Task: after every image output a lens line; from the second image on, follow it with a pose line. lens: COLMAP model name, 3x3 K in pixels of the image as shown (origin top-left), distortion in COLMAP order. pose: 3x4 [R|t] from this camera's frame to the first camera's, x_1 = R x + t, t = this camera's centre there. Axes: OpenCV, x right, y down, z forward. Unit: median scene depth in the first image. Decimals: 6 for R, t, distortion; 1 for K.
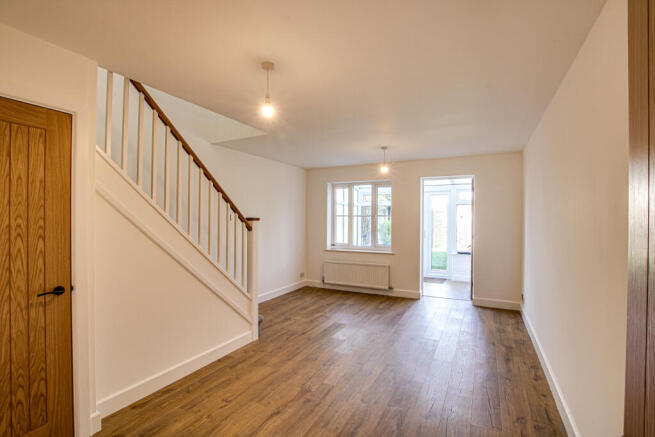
lens RADIAL K [[302.2, 0, 328.4], [0, 302.2, 219.2], [0, 0, 1]] dist [-0.017678, -0.000456]
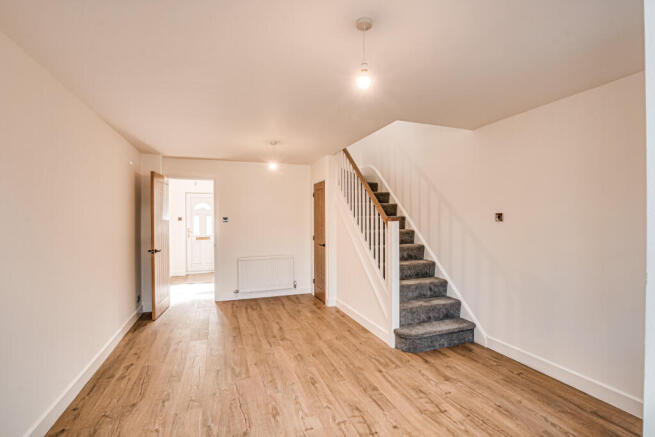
lens RADIAL K [[302.2, 0, 328.4], [0, 302.2, 220.4], [0, 0, 1]] dist [-0.017678, -0.000456]
pose [[-0.675780, 0.002044, -0.737101, 0.702034], [0.004033, 0.999991, -0.000924, 0.005117], [0.737093, -0.003598, -0.675782, 1.787603]]
